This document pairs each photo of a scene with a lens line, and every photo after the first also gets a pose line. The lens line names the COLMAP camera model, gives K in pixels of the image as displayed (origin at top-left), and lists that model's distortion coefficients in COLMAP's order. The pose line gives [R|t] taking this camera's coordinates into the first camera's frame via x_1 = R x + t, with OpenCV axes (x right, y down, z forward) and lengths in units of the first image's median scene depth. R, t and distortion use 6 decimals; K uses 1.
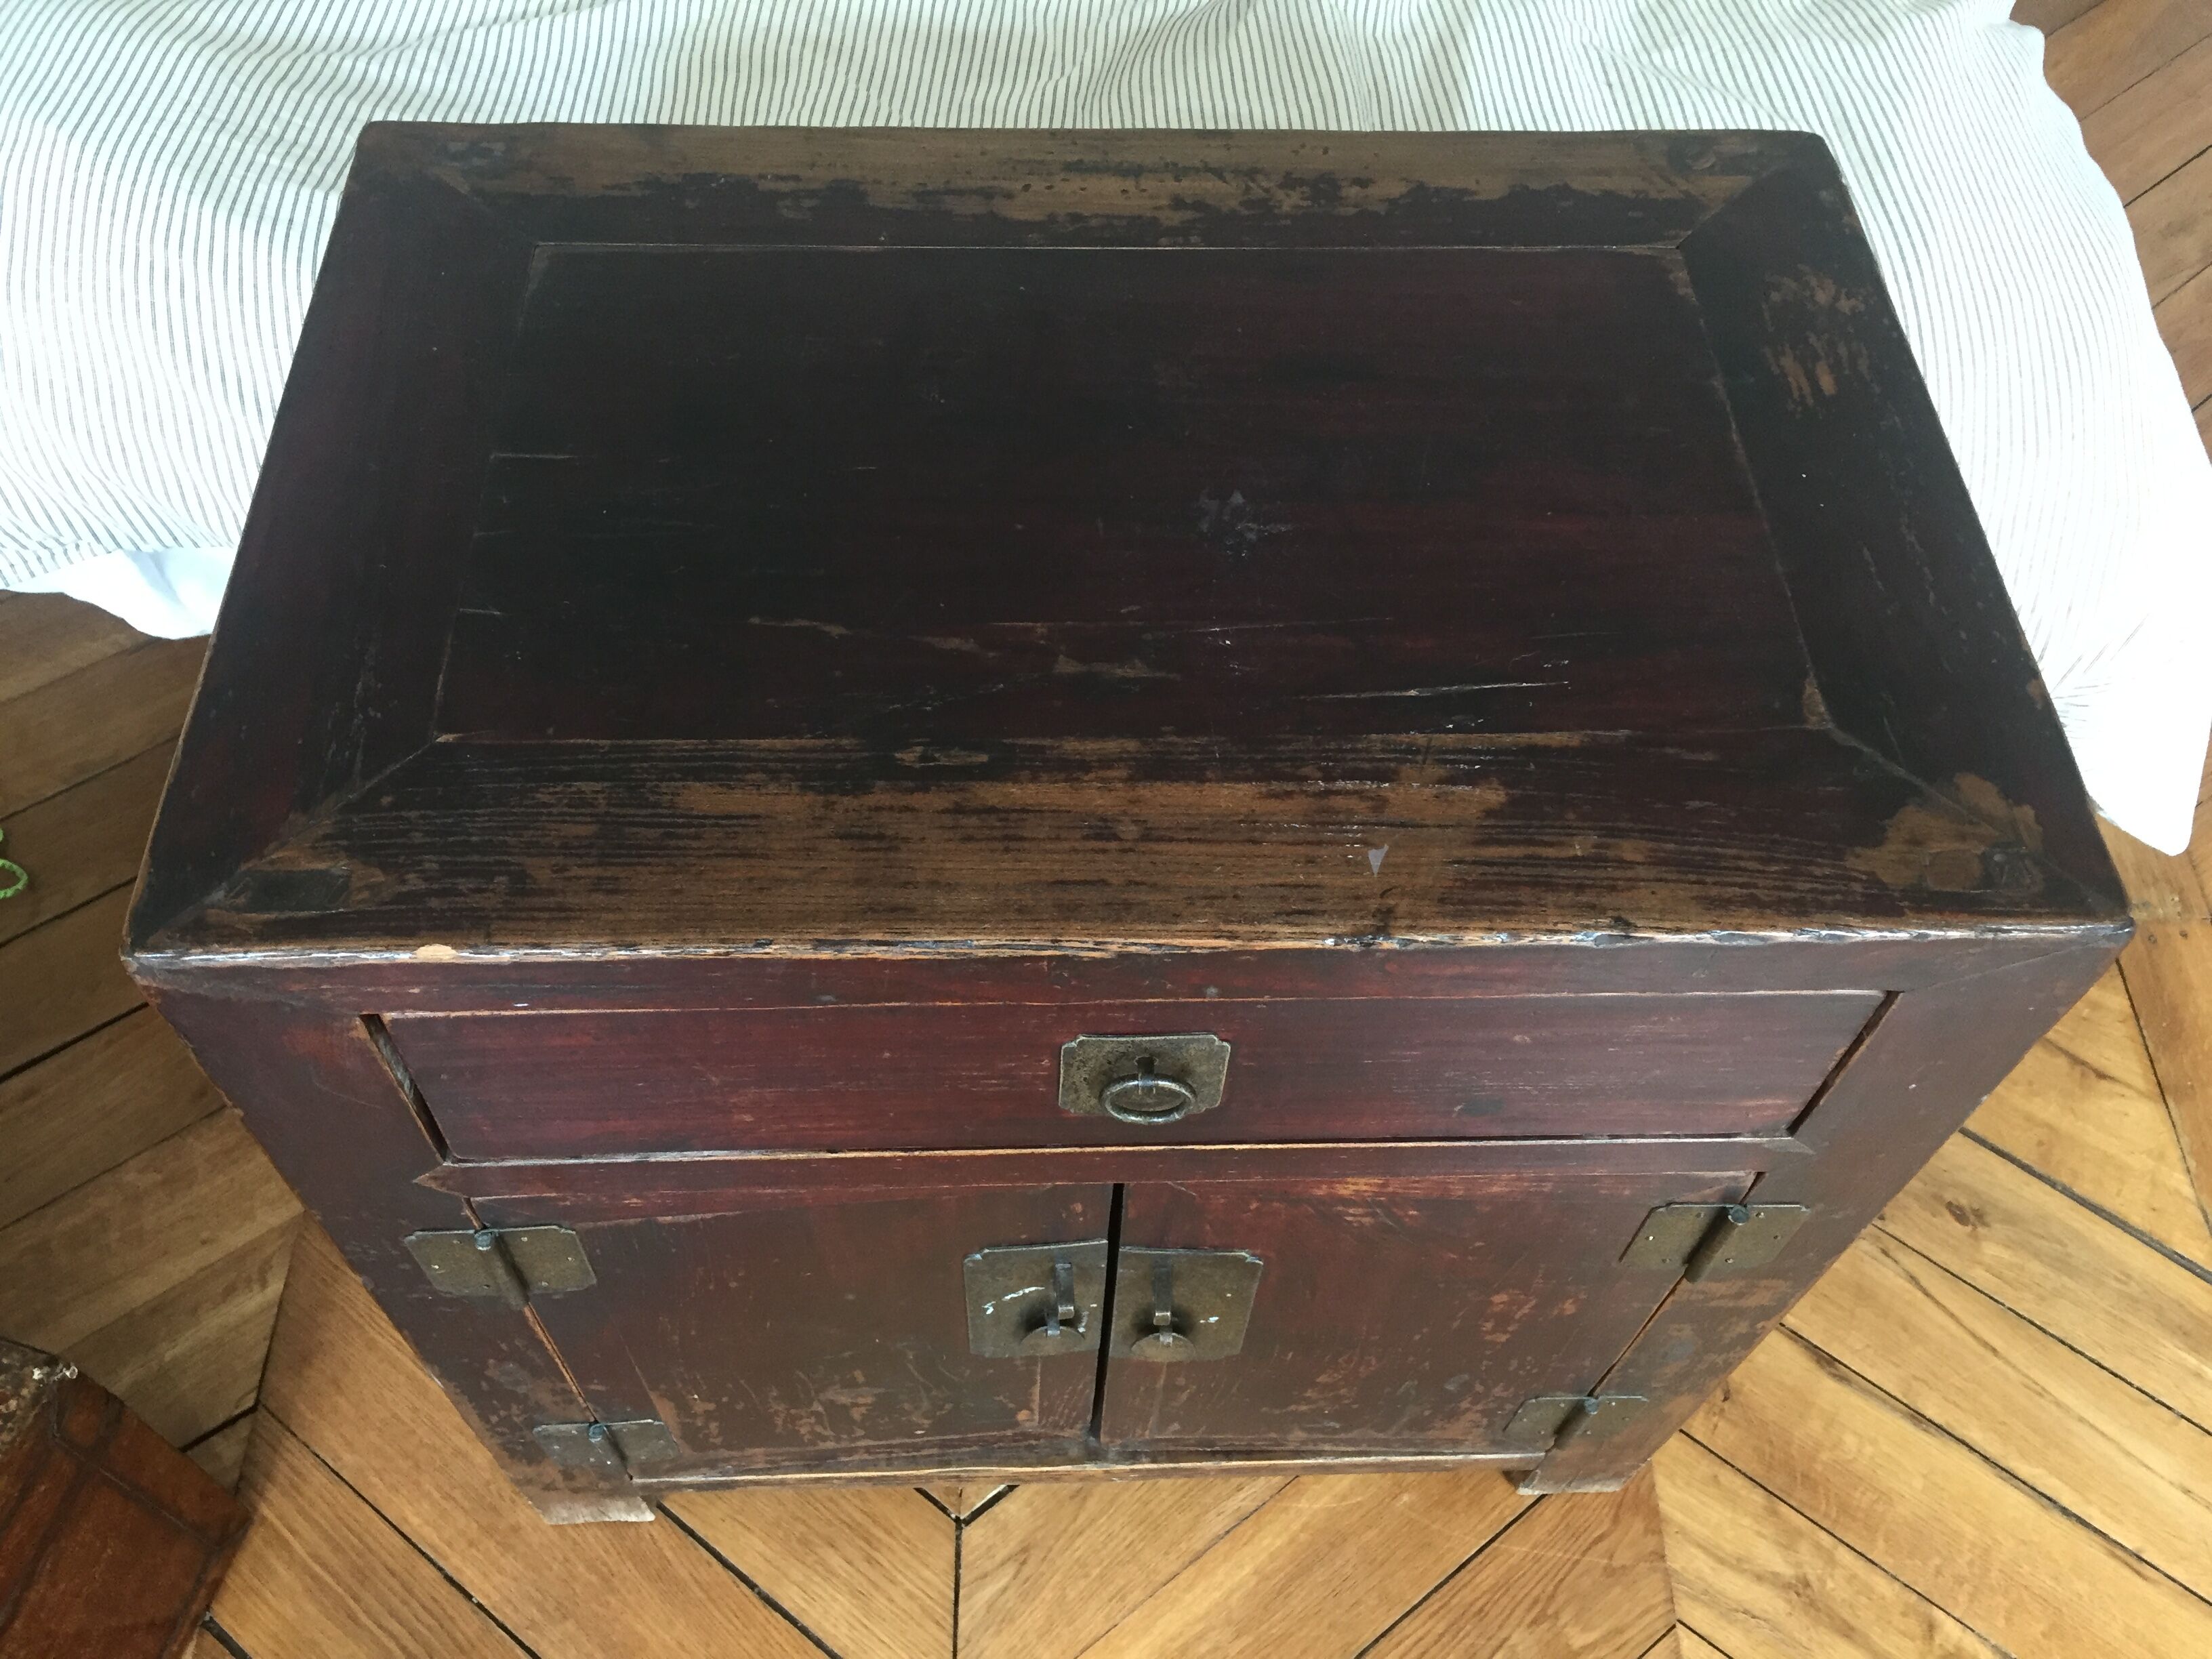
lens RADIAL K [[1894.1, 0, 1106.0], [0, 1894.1, 829.5], [0, 0, 1]] dist [0.037876, -0.005321]
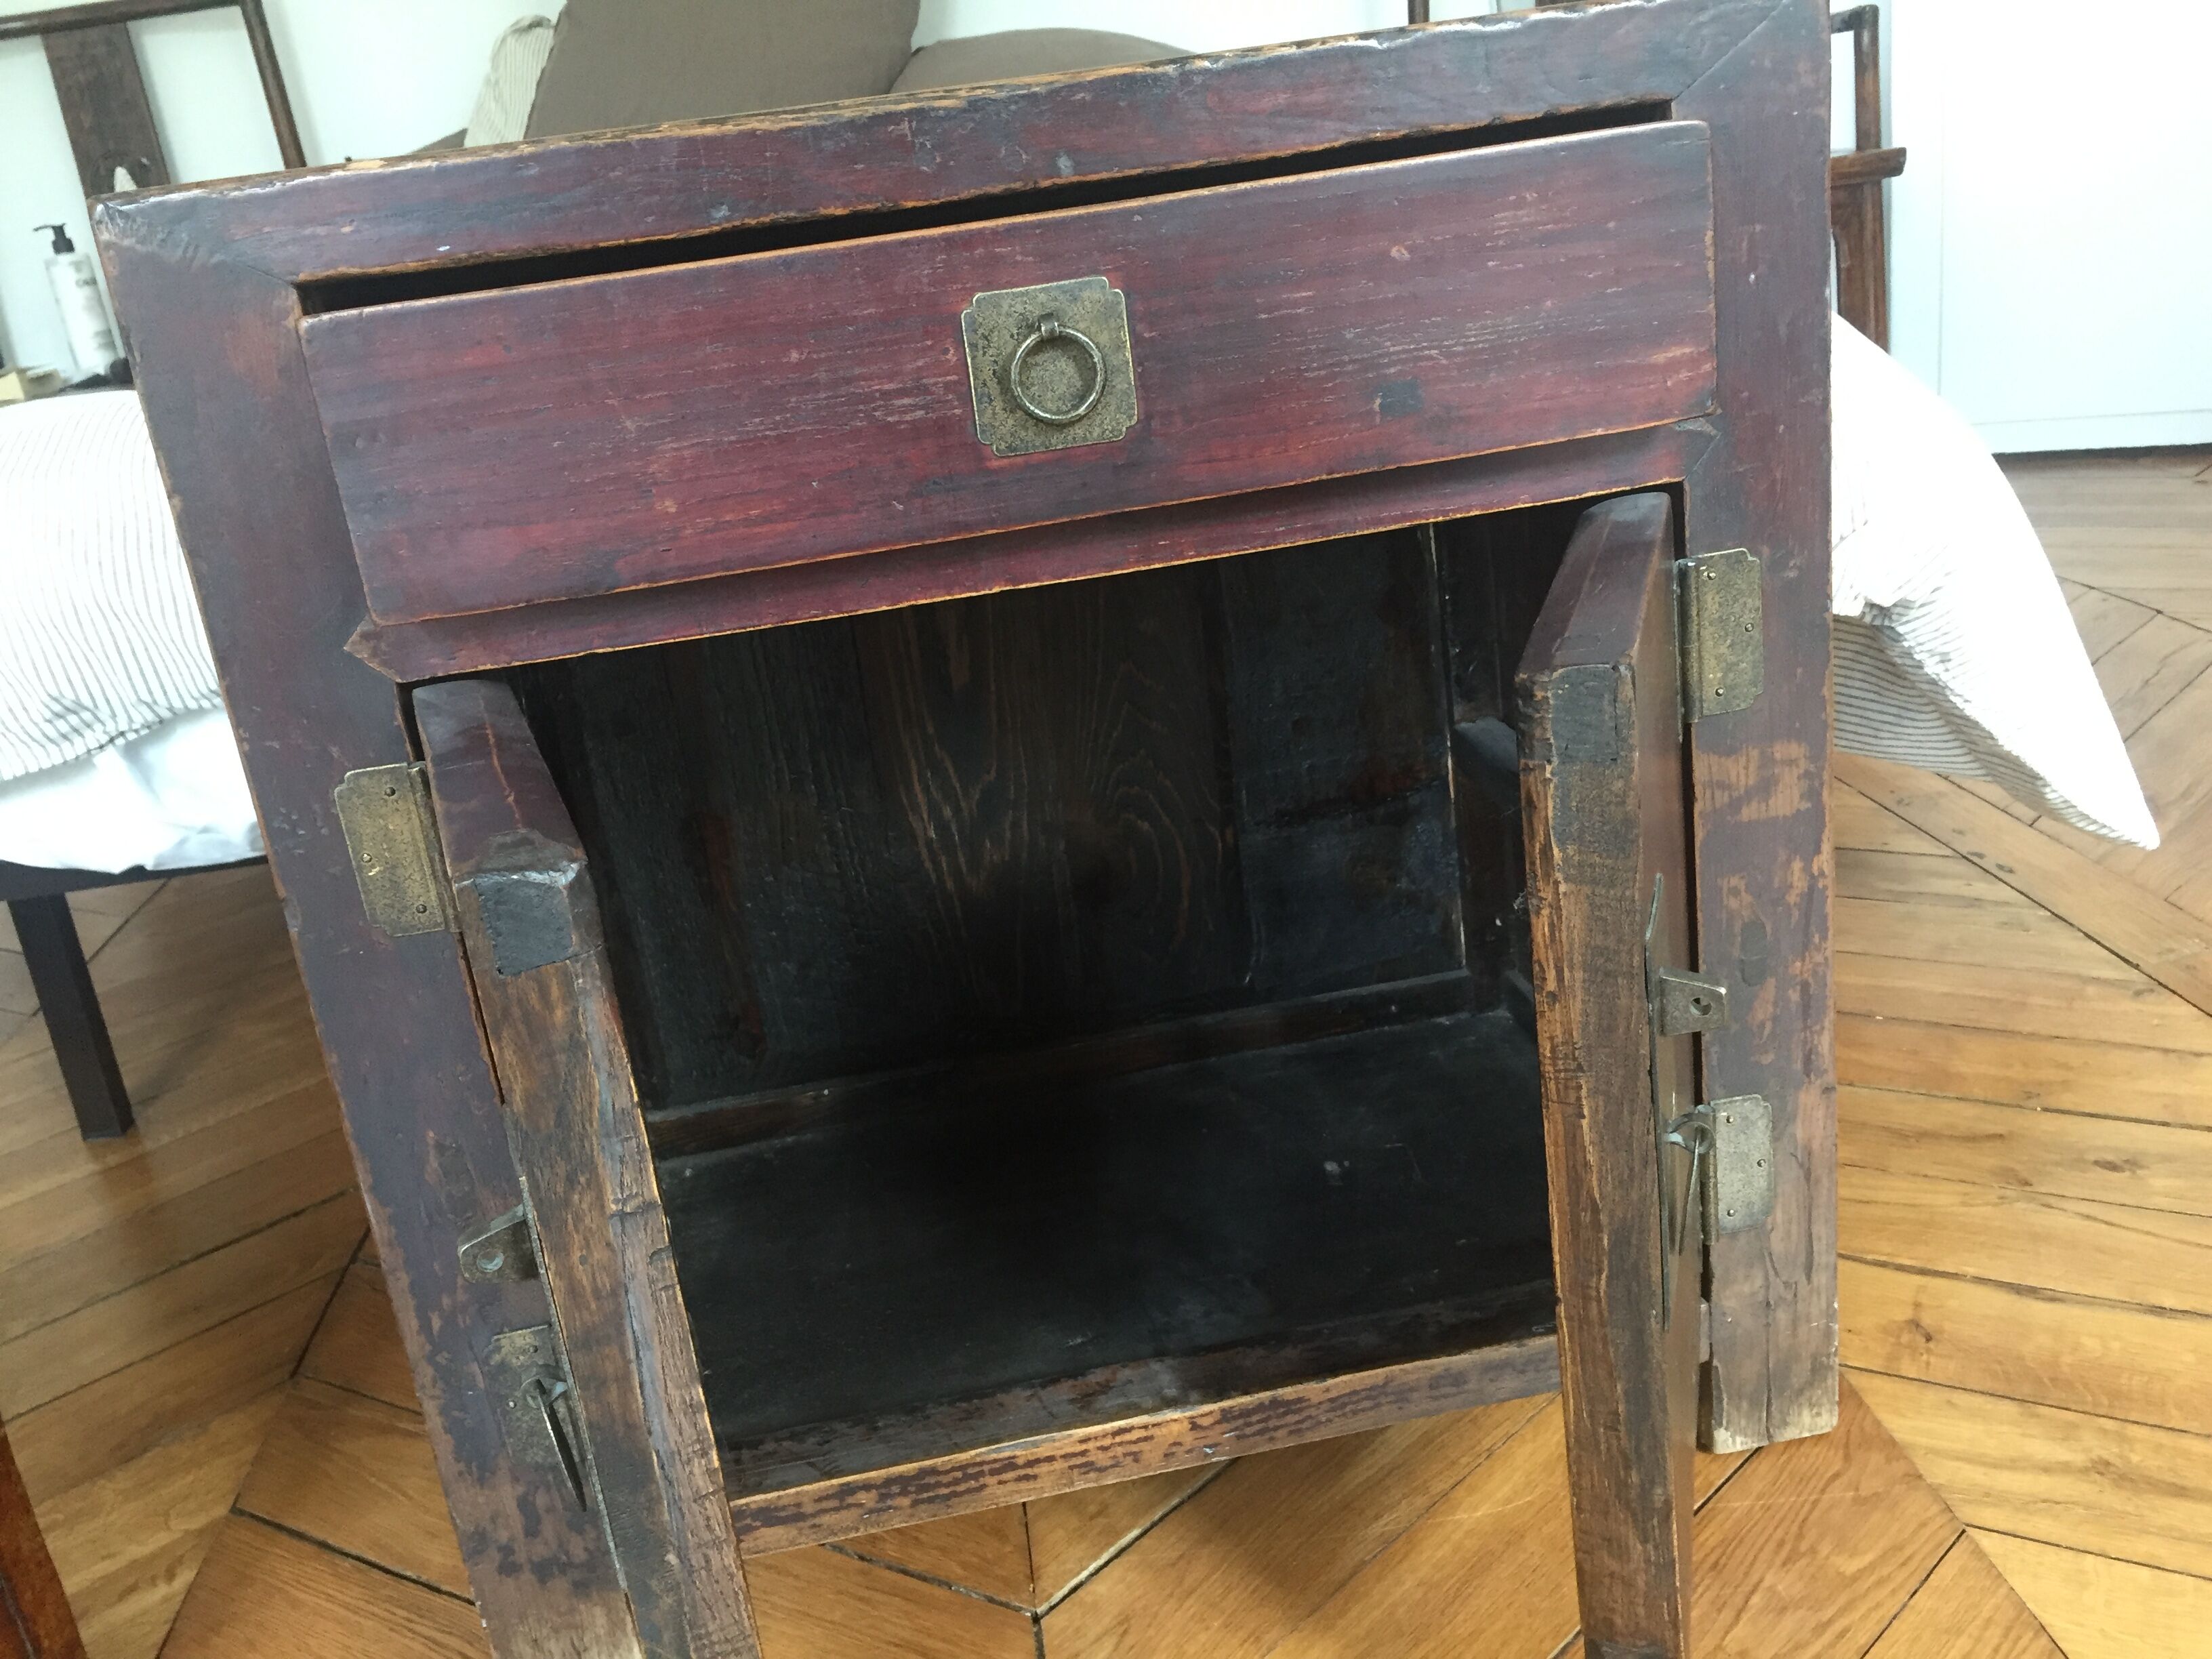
lens RADIAL K [[1890.3, 0, 1106.0], [0, 1890.3, 829.5], [0, 0, 1]] dist [0.085266, -0.116921]
pose [[0.980225, -0.190331, 0.054152, -0.030279], [0.184973, 0.784066, -0.592475, 0.583020], [0.070307, 0.590775, 0.803767, 0.182760]]
